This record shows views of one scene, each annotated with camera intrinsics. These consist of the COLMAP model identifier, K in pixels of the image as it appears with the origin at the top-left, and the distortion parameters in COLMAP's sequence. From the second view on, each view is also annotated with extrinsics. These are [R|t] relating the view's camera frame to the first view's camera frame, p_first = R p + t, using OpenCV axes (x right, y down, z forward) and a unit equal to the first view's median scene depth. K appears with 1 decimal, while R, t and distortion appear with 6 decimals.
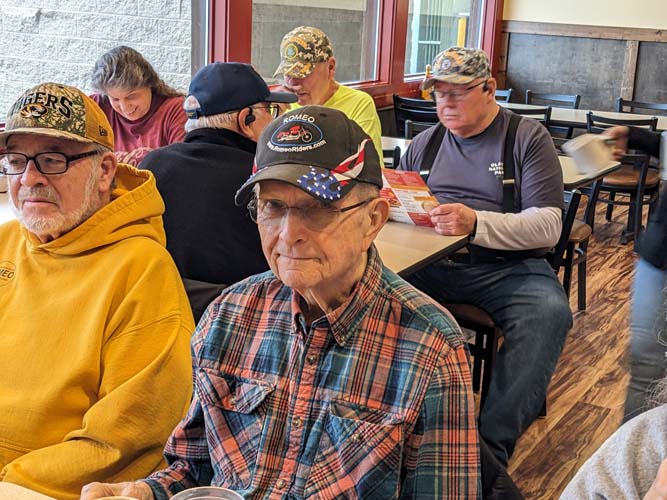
lens RADIAL K [[1089.8, 0, 347.2], [0, 1089.8, 253.0], [0, 0, 1]] dist [0.212870, -1.190781]
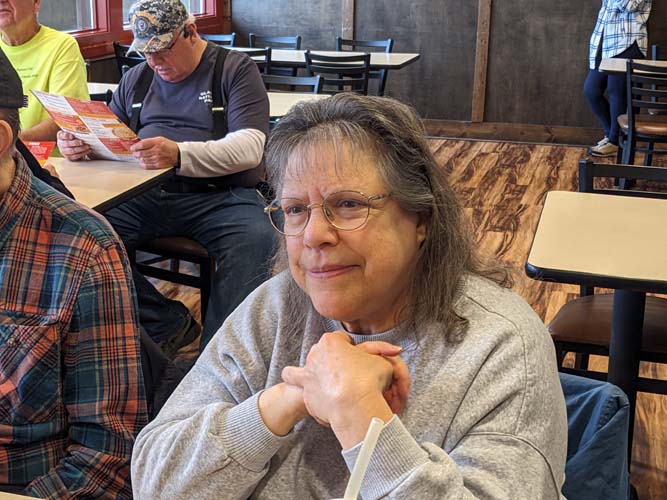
lens RADIAL K [[1089.8, 0, 347.2], [0, 1089.8, 253.0], [0, 0, 1]] dist [0.212870, -1.190781]
pose [[0.972900, -0.088158, 0.213760, 0.069688], [0.079382, 0.995624, 0.049313, 0.041482], [-0.217172, -0.031008, 0.975641, -0.050141]]
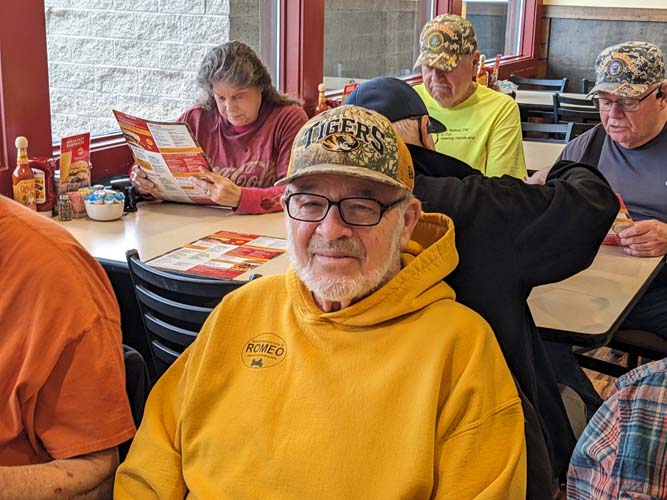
lens RADIAL K [[1111.0, 0, 311.1], [0, 1111.0, 249.9], [0, 0, 1]] dist [-0.012828, 0.105470]
pose [[0.999558, -0.029635, -0.002467, -0.290969], [0.029647, 0.999548, 0.004902, -0.058543], [0.002321, -0.004973, 0.999985, 0.215270]]
